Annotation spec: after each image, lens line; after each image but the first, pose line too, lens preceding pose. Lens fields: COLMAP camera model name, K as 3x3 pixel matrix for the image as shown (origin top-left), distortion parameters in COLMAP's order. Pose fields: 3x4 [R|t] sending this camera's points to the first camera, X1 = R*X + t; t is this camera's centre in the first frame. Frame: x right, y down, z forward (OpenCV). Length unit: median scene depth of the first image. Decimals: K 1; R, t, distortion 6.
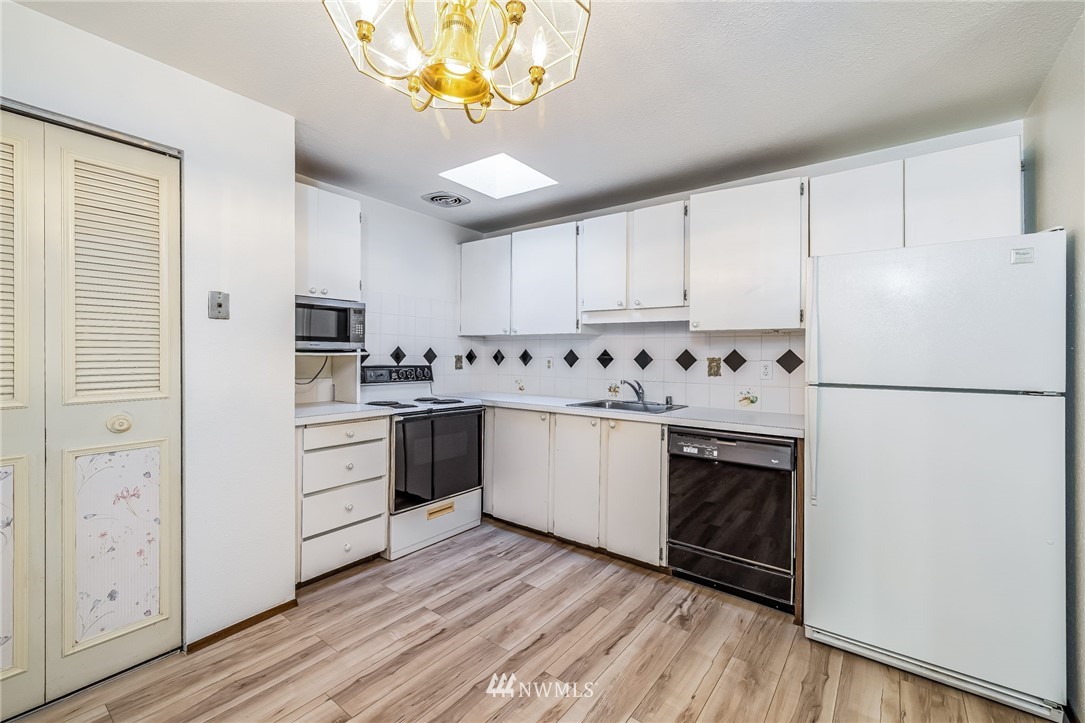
lens RADIAL K [[454.8, 0, 538.5], [0, 454.8, 352.7], [0, 0, 1]] dist [0.000782, -0.000040]
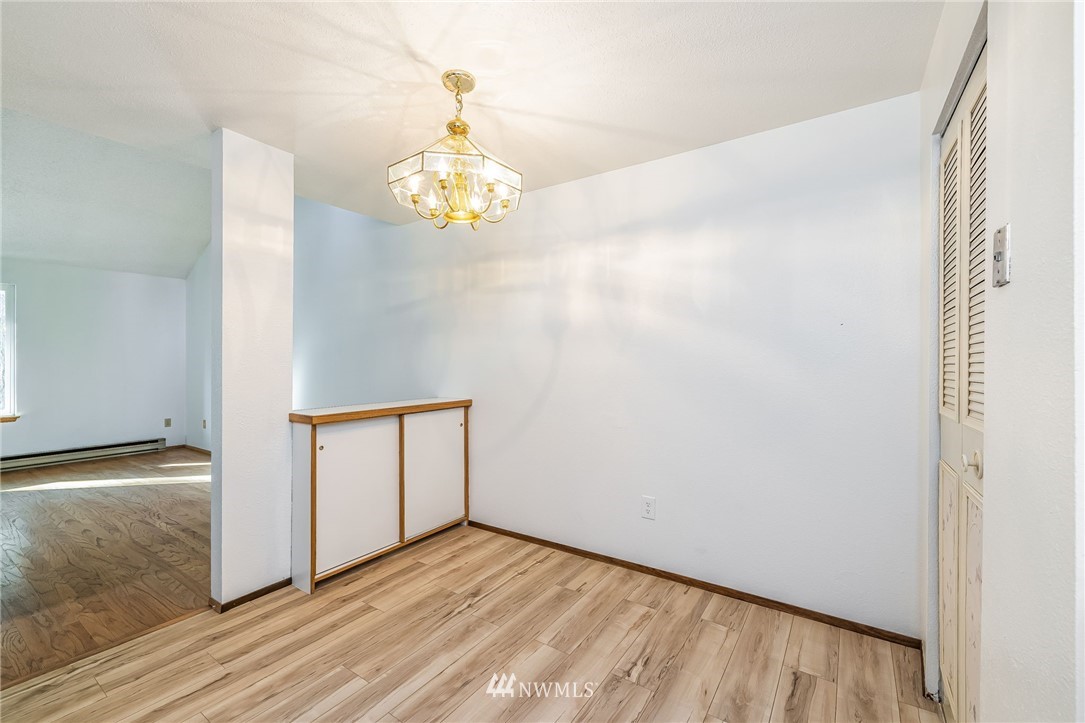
lens RADIAL K [[454.7, 0, 538.6], [0, 454.7, 360.0], [0, 0, 1]] dist [0.004369, 0.000123]
pose [[-0.998671, -0.009688, -0.050628, -0.157151], [-0.009105, 0.999890, -0.011740, 0.009344], [0.050736, -0.011263, -0.998649, 1.107366]]
